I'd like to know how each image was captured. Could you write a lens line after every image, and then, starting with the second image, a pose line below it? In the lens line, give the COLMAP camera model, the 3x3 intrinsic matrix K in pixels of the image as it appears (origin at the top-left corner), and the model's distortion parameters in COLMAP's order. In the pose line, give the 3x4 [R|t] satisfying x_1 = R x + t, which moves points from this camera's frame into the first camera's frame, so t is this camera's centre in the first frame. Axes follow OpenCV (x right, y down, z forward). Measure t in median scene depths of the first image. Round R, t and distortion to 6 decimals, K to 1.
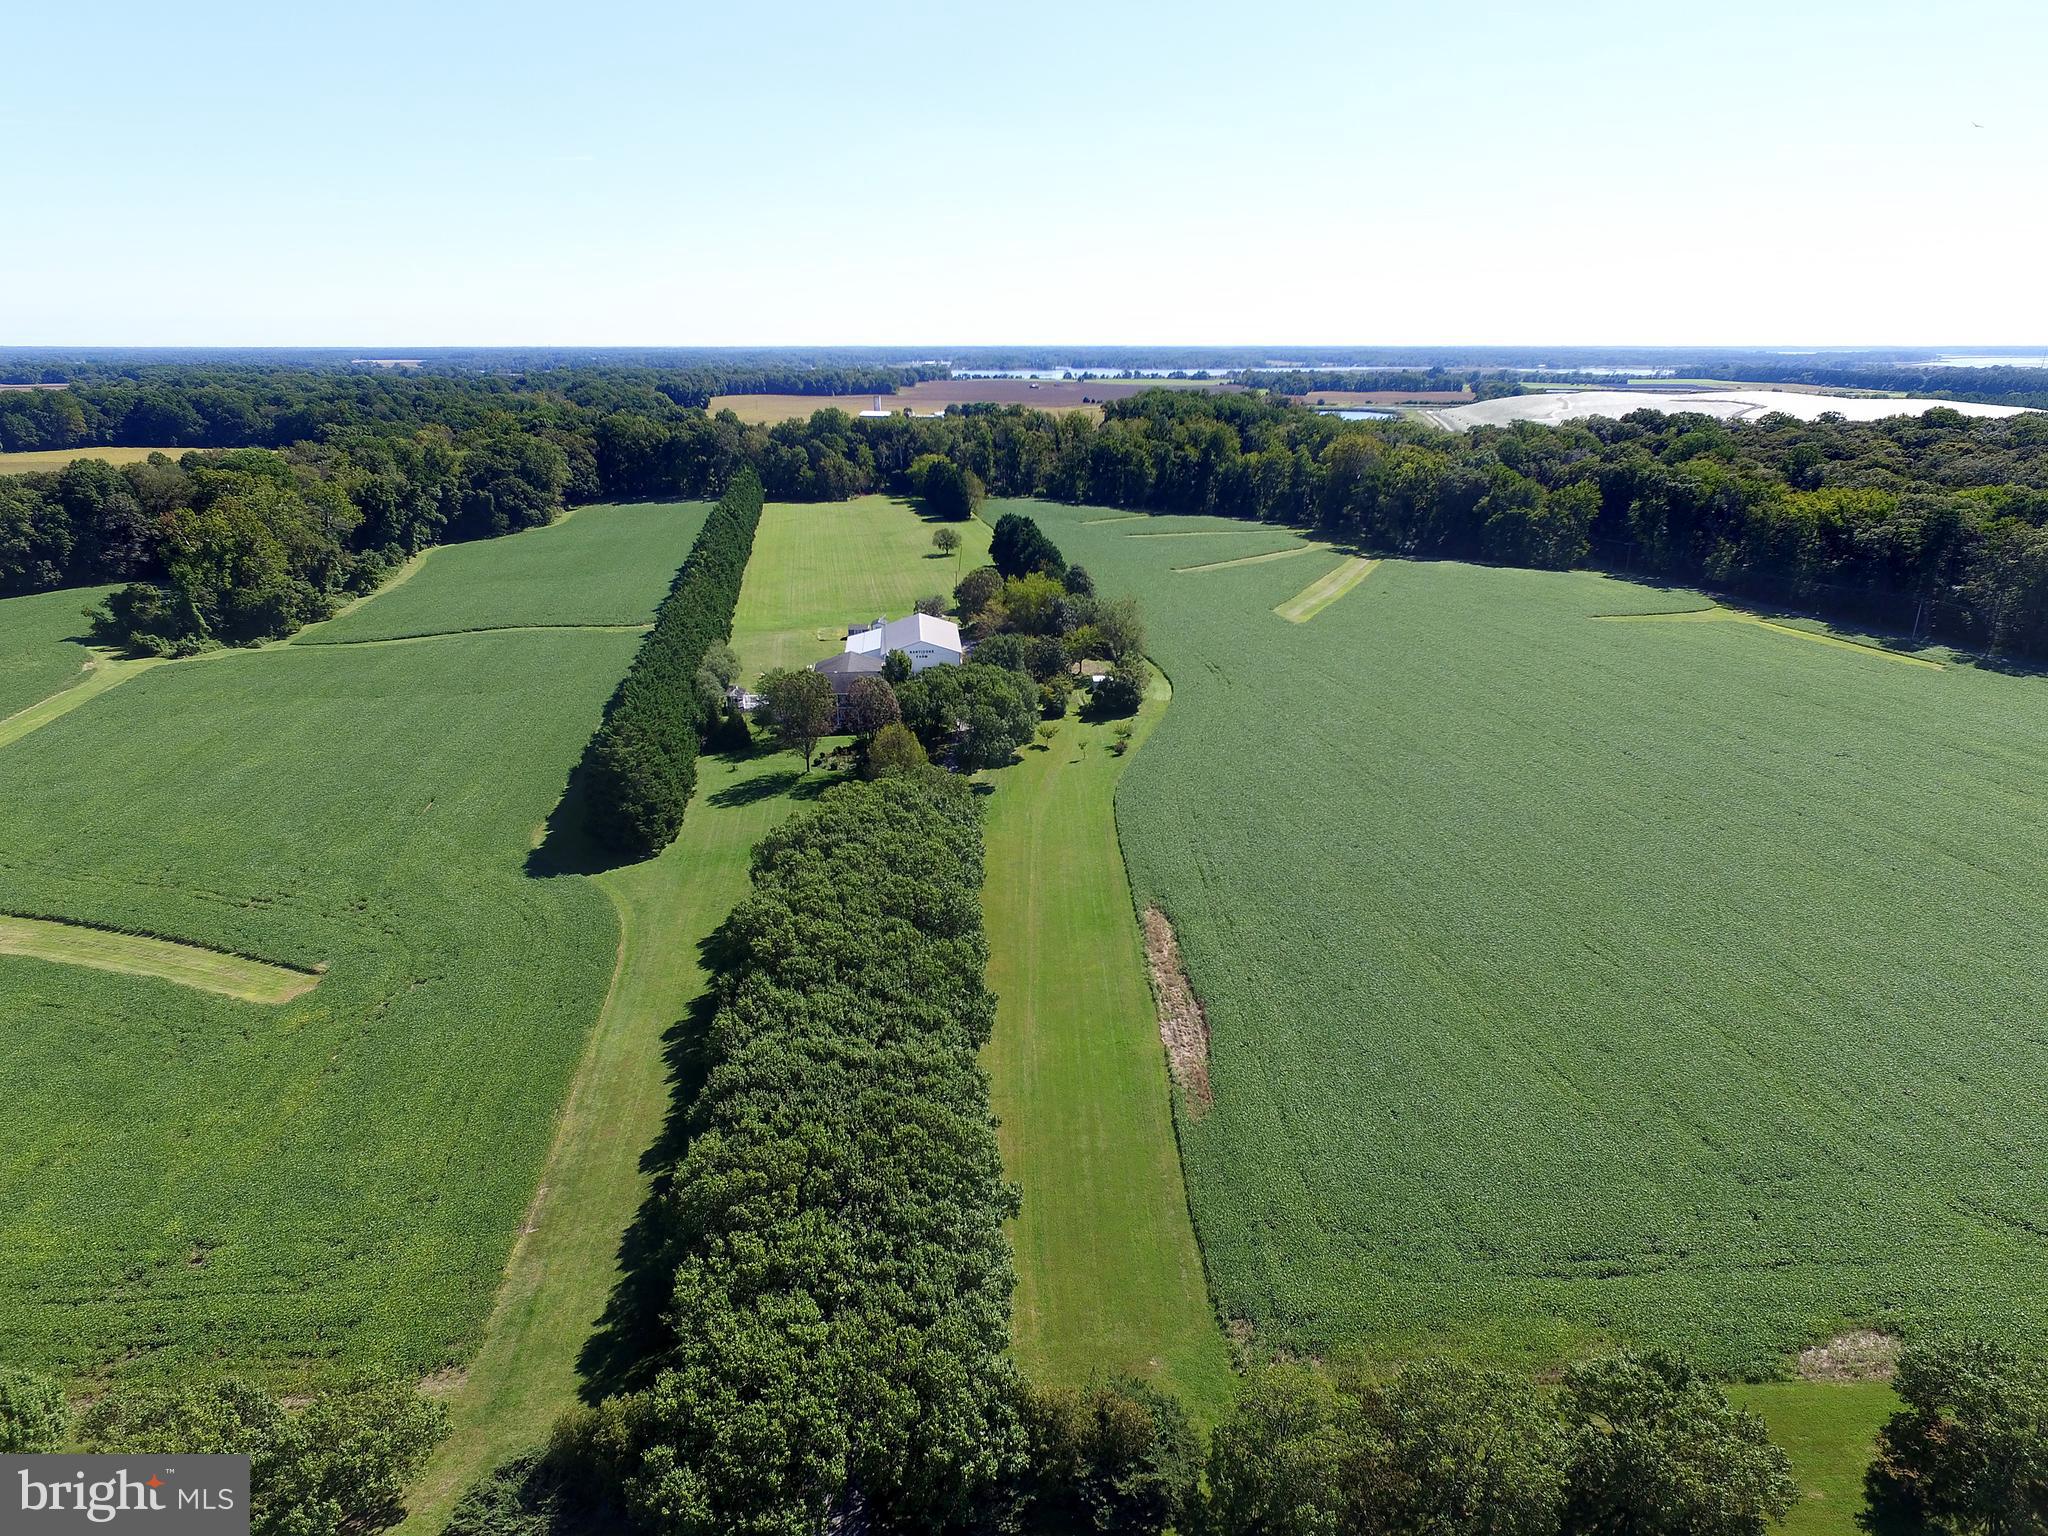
lens RADIAL K [[1199.3, 0, 1032.4], [0, 1199.3, 769.2], [0, 0, 1]] dist [-0.003665, 0.006268]
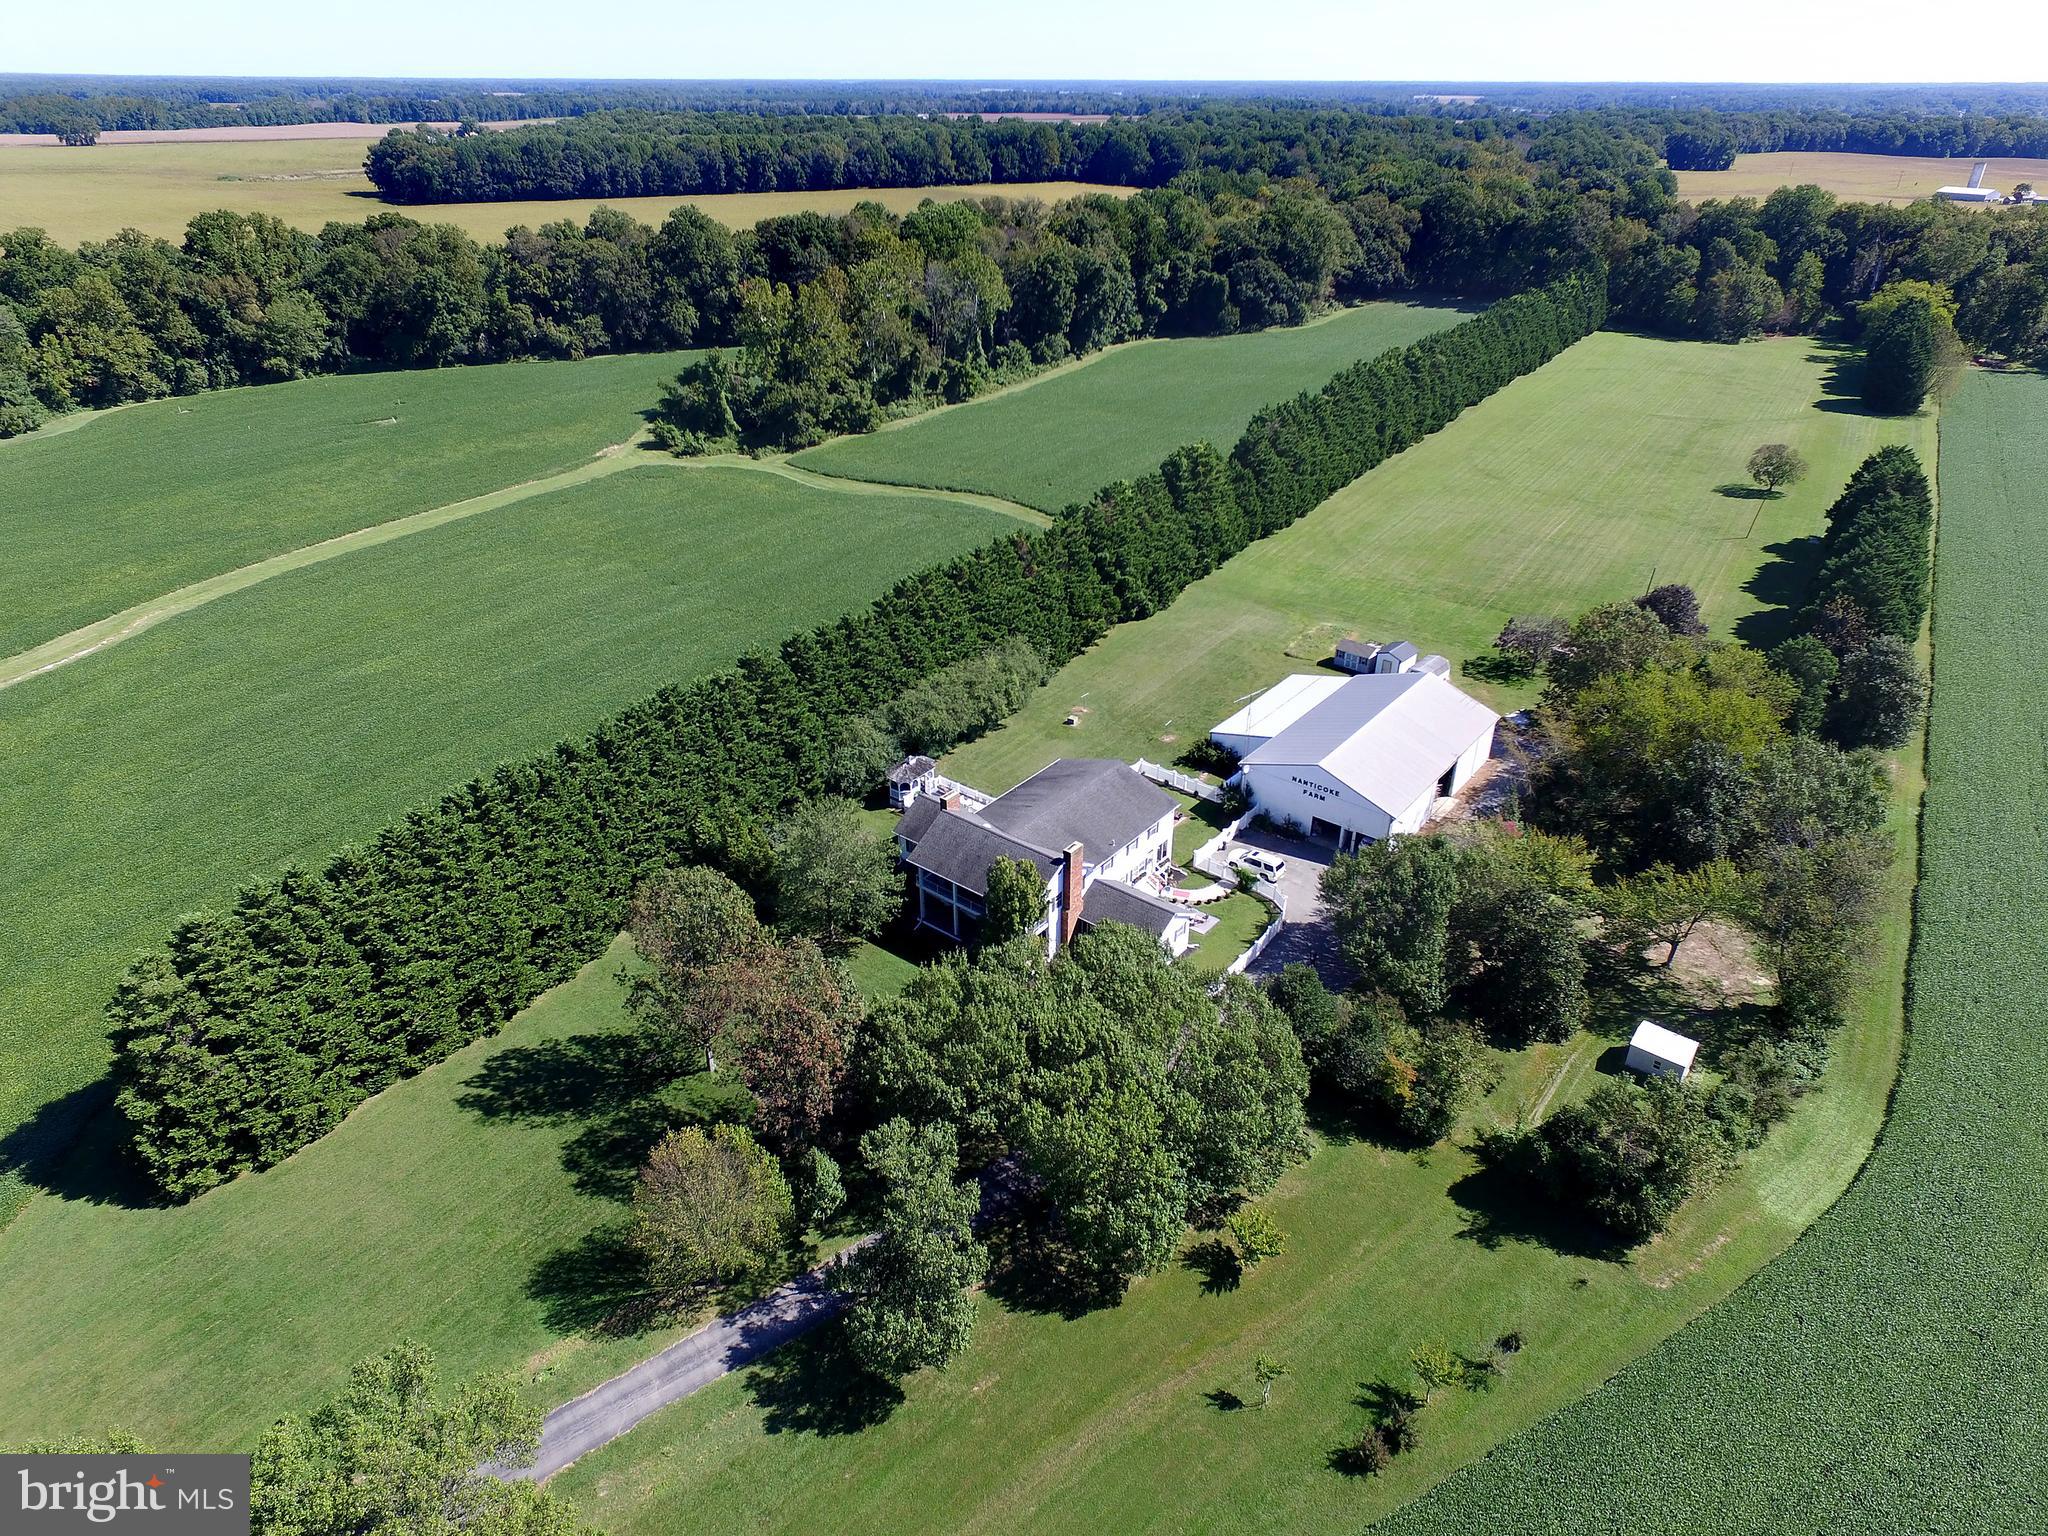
lens RADIAL K [[1206.3, 0, 1033.2], [0, 1206.3, 765.3], [0, 0, 1]] dist [-0.004099, -0.000650]
pose [[0.707157, 0.352086, -0.613159, 0.079018], [-0.238107, 0.935132, 0.262359, -0.142337], [0.665758, -0.039531, 0.745120, 0.406595]]
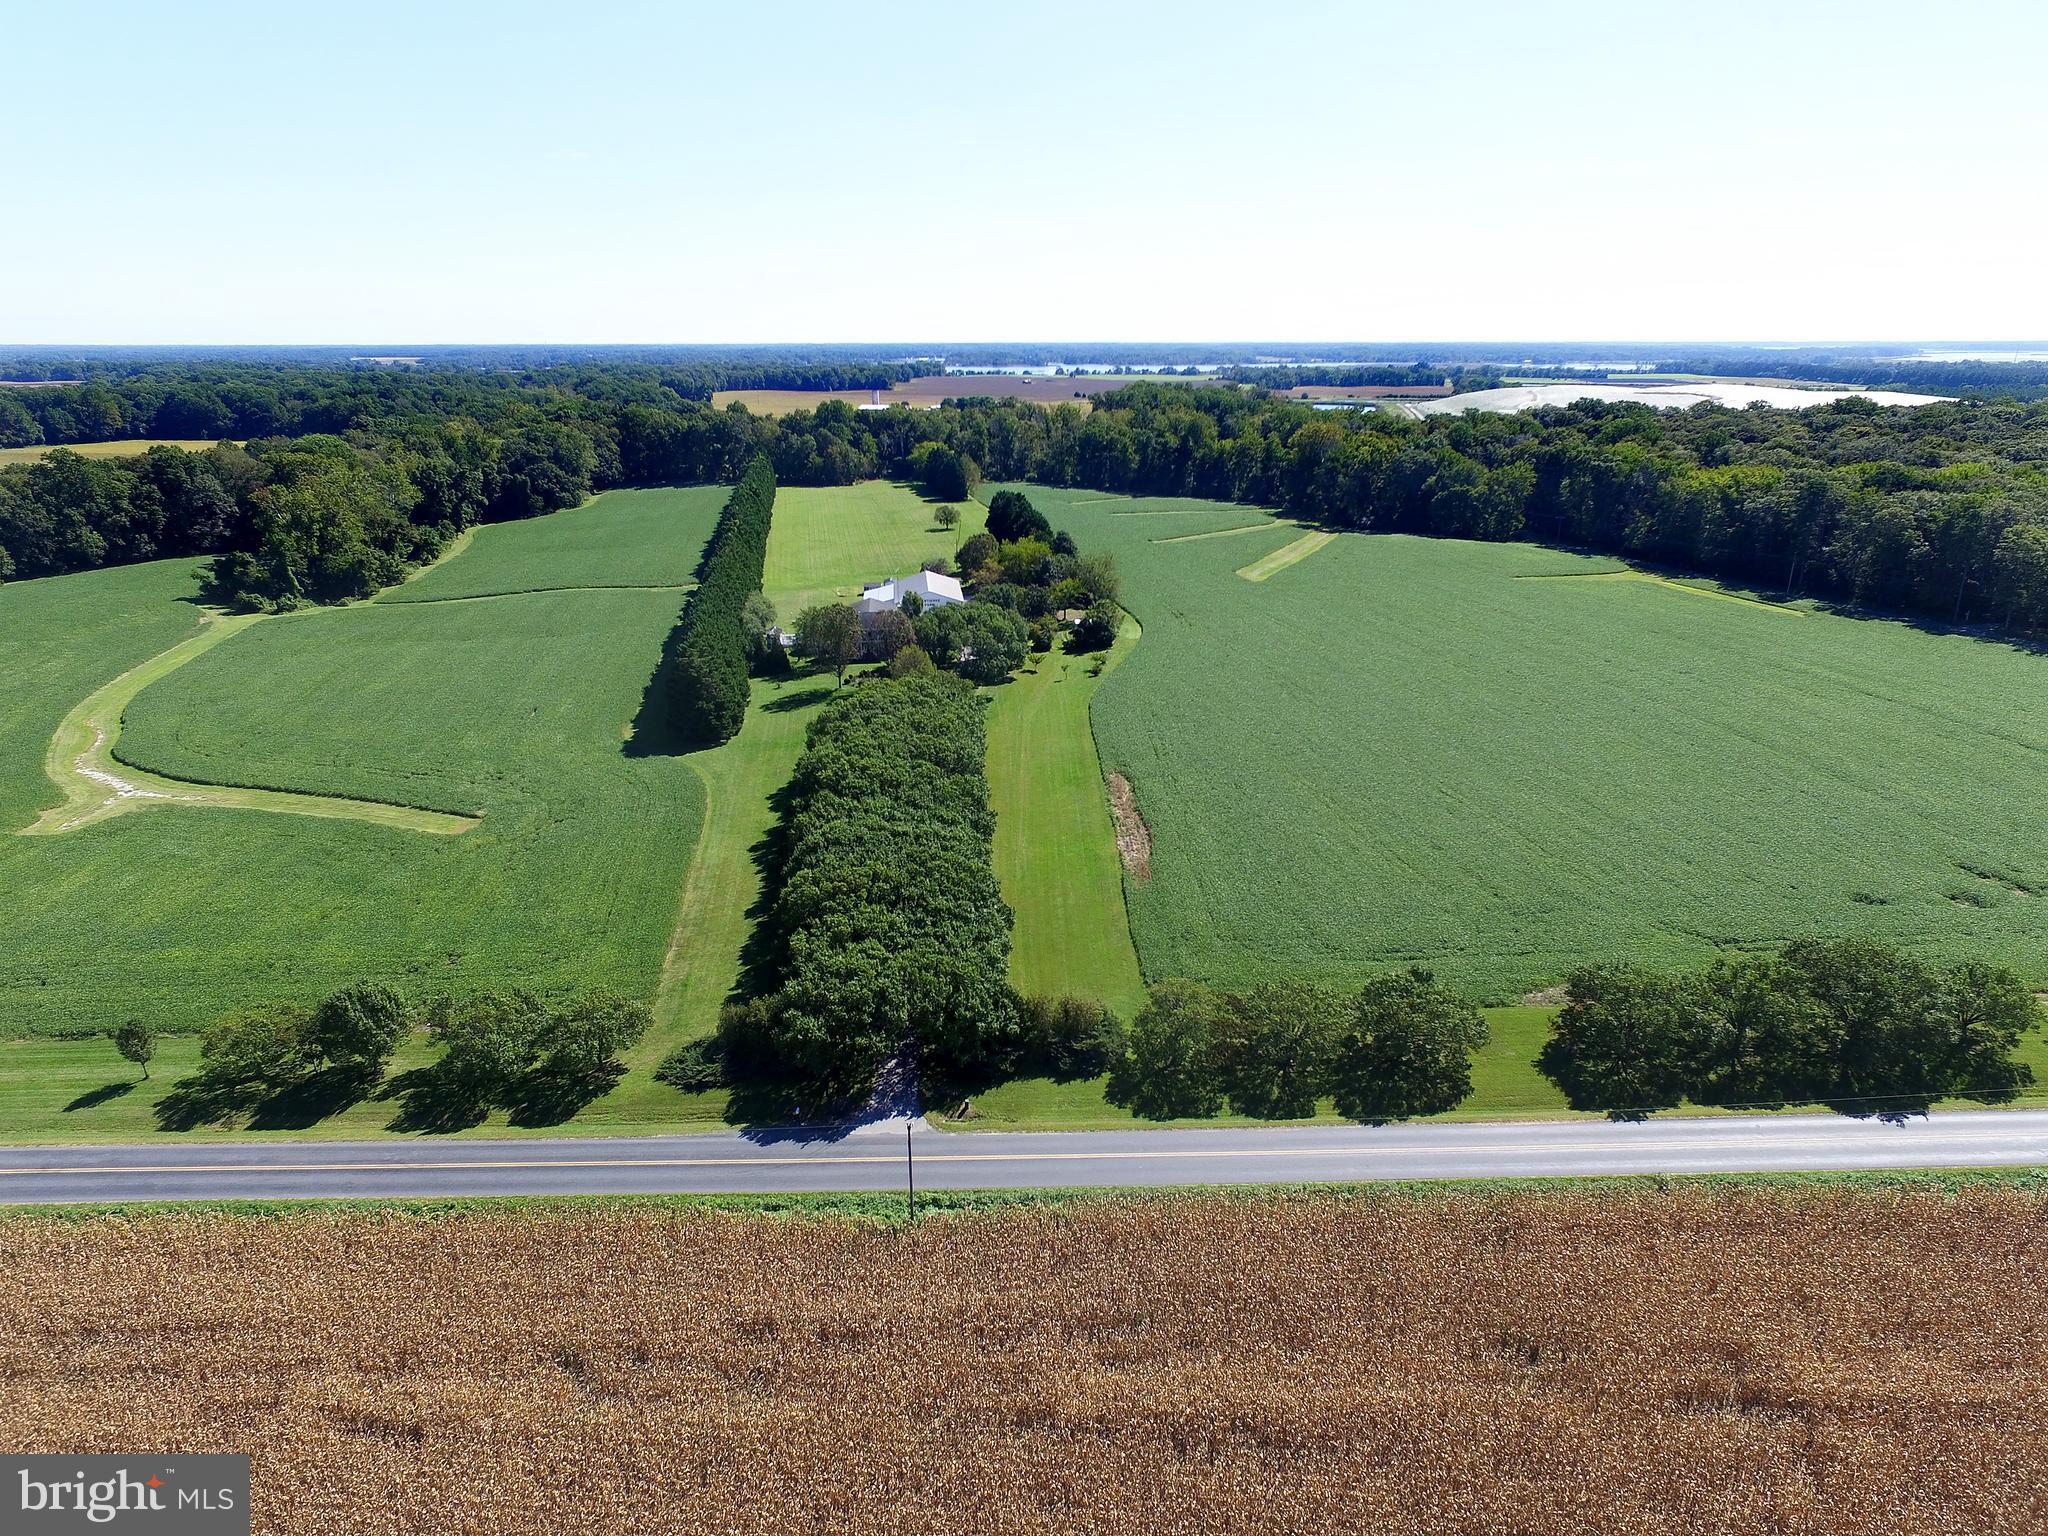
lens RADIAL K [[1199.3, 0, 1032.4], [0, 1199.3, 769.2], [0, 0, 1]] dist [-0.003665, 0.006268]
pose [[0.999983, -0.003368, 0.004726, 0.001657], [0.003356, 0.999991, 0.002525, 0.044929], [-0.004734, -0.002509, 0.999986, -0.121794]]
